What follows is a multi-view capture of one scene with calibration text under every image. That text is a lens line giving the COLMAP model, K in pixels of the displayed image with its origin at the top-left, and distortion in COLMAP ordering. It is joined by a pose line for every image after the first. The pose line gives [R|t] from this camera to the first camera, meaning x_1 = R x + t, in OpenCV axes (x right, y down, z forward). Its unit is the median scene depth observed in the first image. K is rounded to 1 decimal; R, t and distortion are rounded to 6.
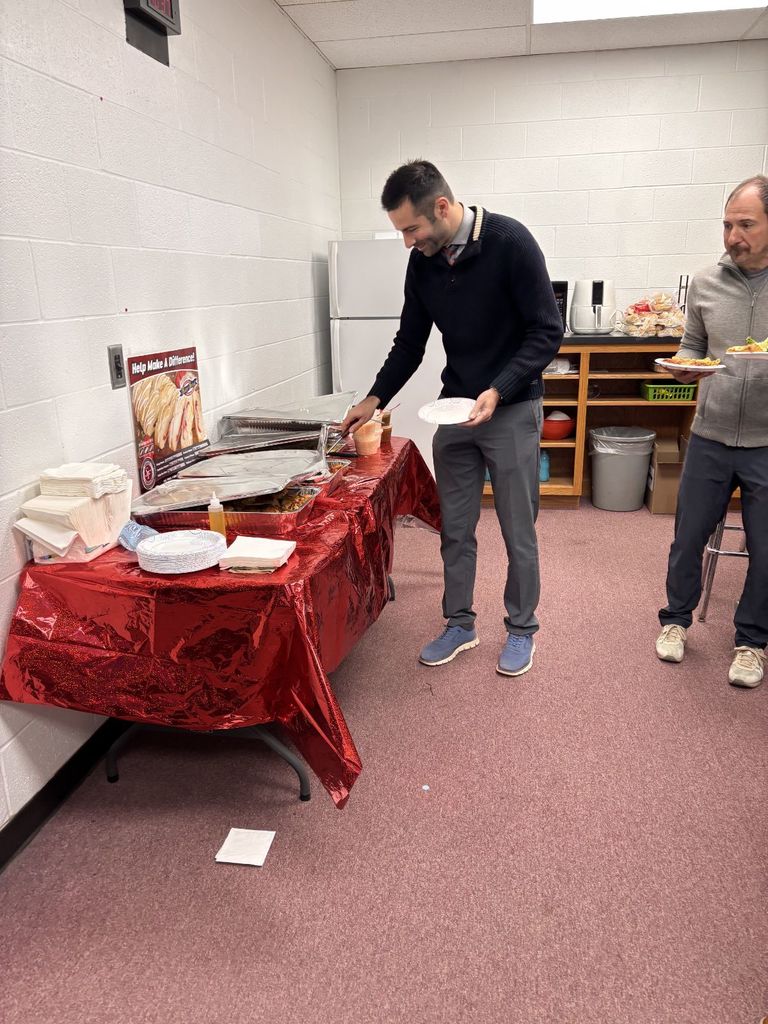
lens RADIAL K [[770.9, 0, 378.4], [0, 770.9, 512.0], [0, 0, 1]] dist [0.047873, -0.051378]
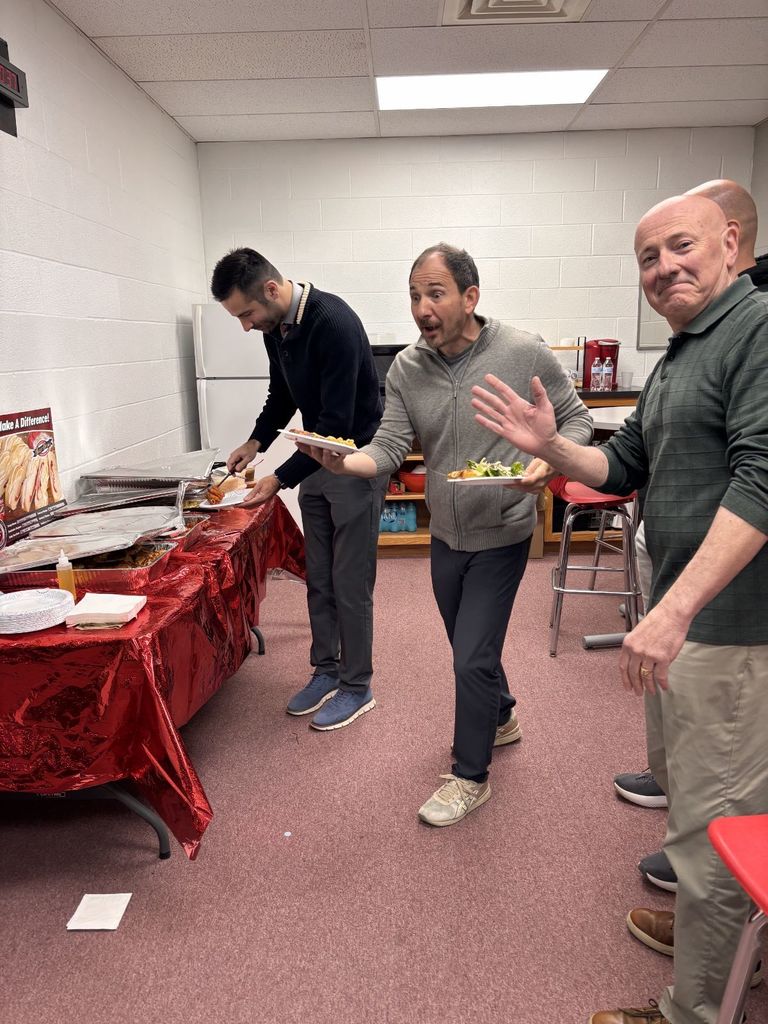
lens RADIAL K [[770.9, 0, 379.5], [0, 770.9, 515.8], [0, 0, 1]] dist [0.047873, -0.051378]
pose [[0.989090, -0.031249, 0.143960, 0.045278], [0.041045, 0.997002, -0.065590, 0.011384], [-0.141479, 0.070783, 0.987407, -0.047217]]
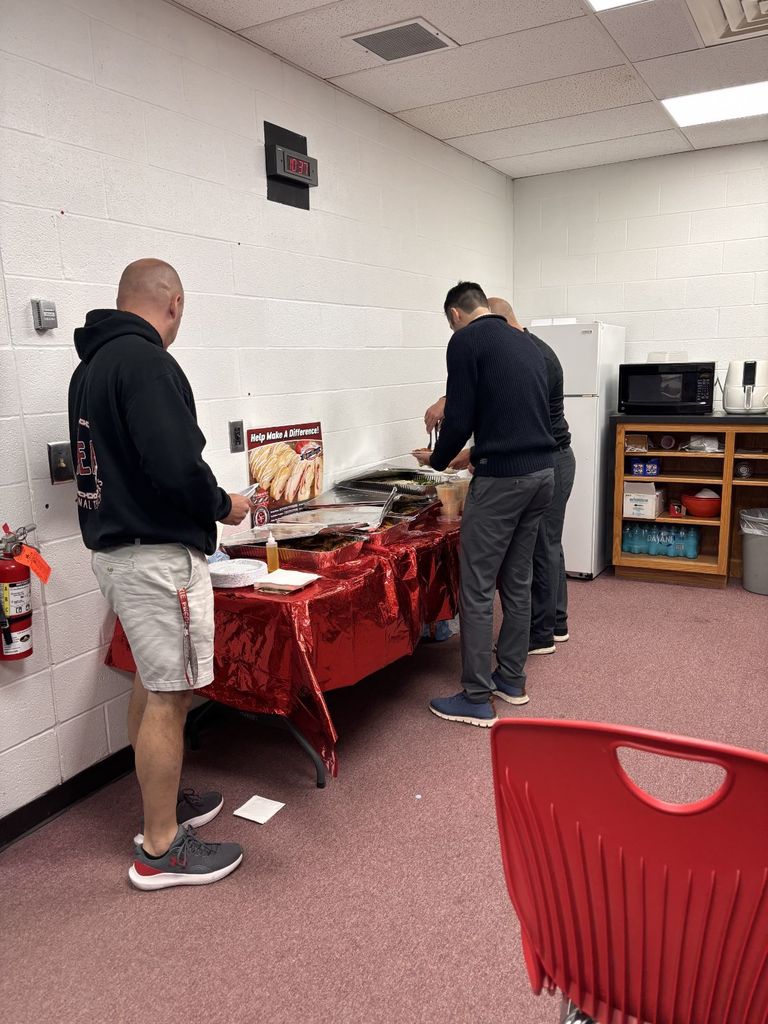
lens RADIAL K [[770.9, 0, 378.7], [0, 770.9, 514.2], [0, 0, 1]] dist [0.047873, -0.051378]
pose [[0.939185, 0.059093, -0.338289, 0.365007], [-0.087455, 0.993762, -0.069206, 0.016758], [0.332089, 0.094582, 0.938494, -0.156978]]
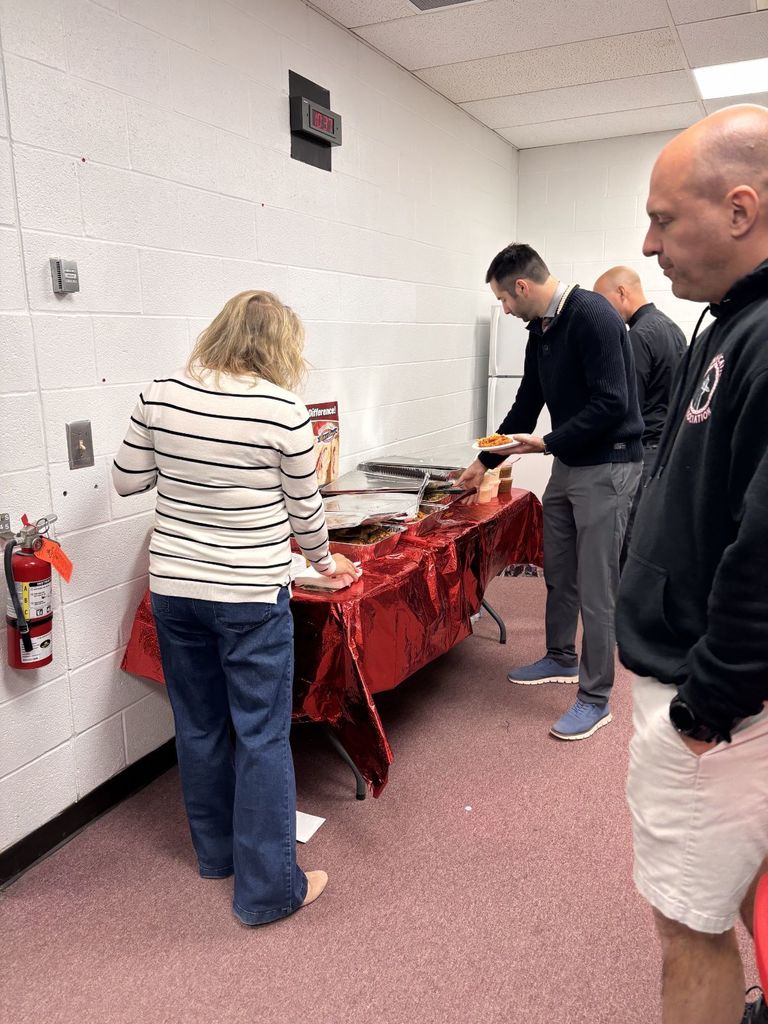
lens RADIAL K [[770.9, 0, 378.3], [0, 770.9, 508.9], [0, 0, 1]] dist [0.047873, -0.051378]
pose [[0.957084, 0.073360, -0.280372, 0.208225], [-0.091545, 0.994426, -0.052304, 0.004947], [0.274973, 0.075726, 0.958465, -0.109446]]
